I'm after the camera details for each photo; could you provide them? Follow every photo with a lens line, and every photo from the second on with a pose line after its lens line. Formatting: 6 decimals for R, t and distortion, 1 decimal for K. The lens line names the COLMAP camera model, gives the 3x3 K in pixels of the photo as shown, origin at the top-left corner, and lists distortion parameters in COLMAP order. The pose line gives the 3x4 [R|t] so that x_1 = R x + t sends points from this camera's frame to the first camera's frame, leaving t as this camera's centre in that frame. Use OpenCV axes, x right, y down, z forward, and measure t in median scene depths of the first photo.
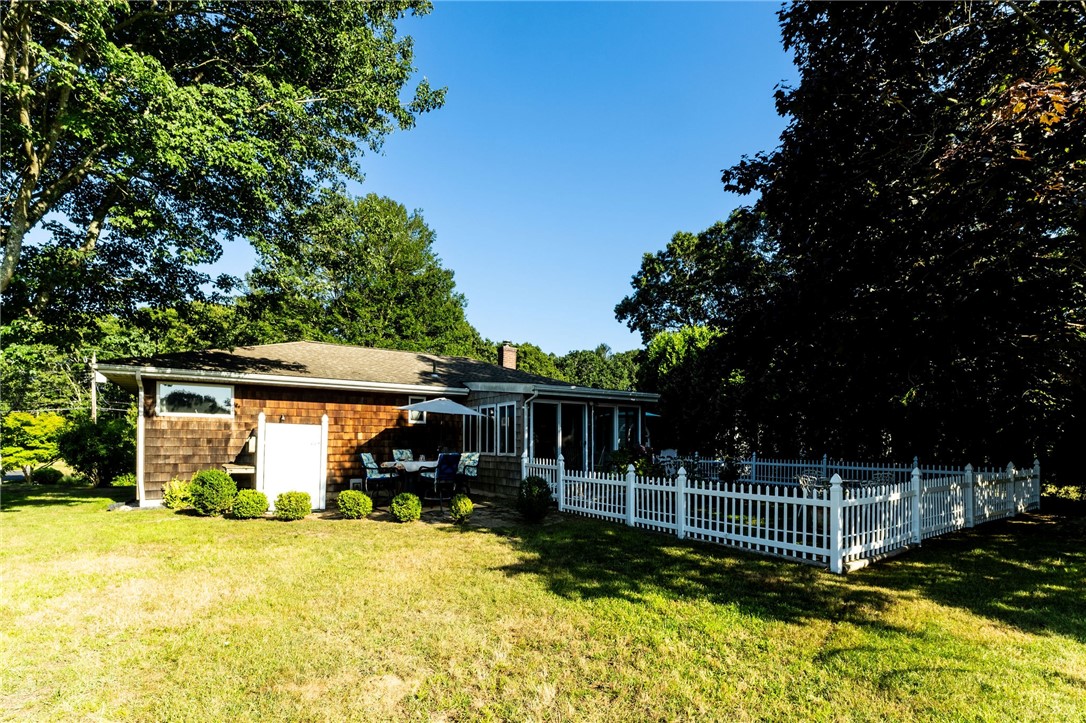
lens RADIAL K [[456.2, 0, 531.0], [0, 456.2, 429.7], [0, 0, 1]] dist [0.001821, -0.000303]
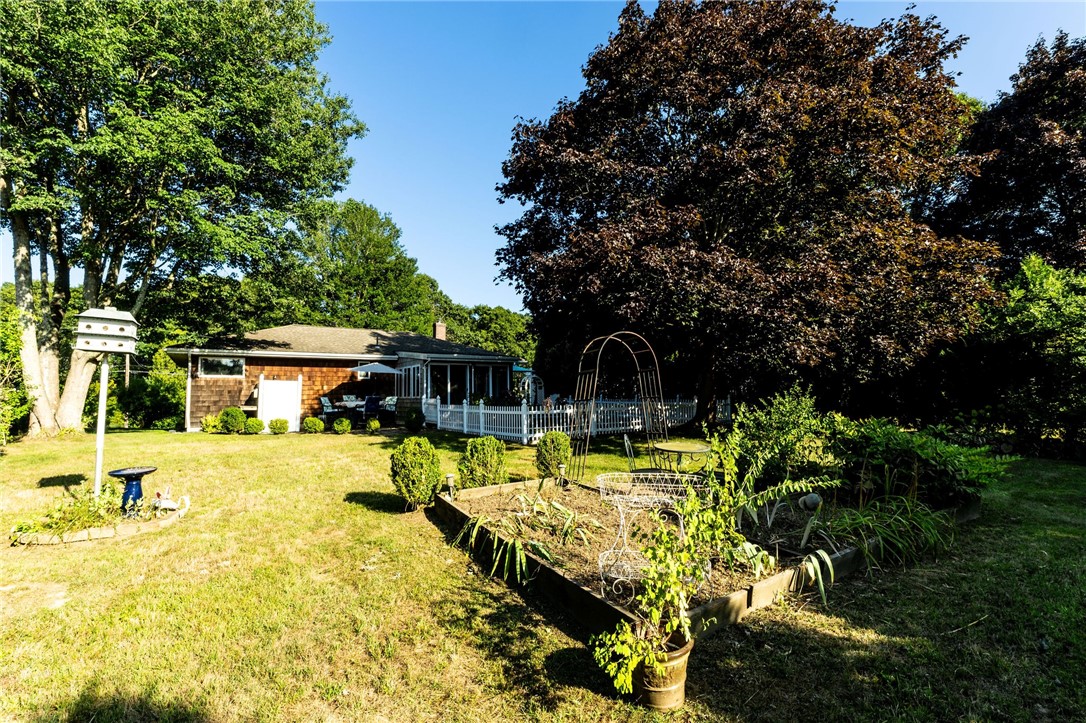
lens RADIAL K [[456.2, 0, 543.9], [0, 456.2, 358.4], [0, 0, 1]] dist [0.001821, -0.000303]
pose [[0.999718, -0.017111, 0.016485, 0.388237], [0.017960, 0.998445, -0.052777, 0.010998], [-0.015556, 0.053058, 0.998470, -0.641731]]
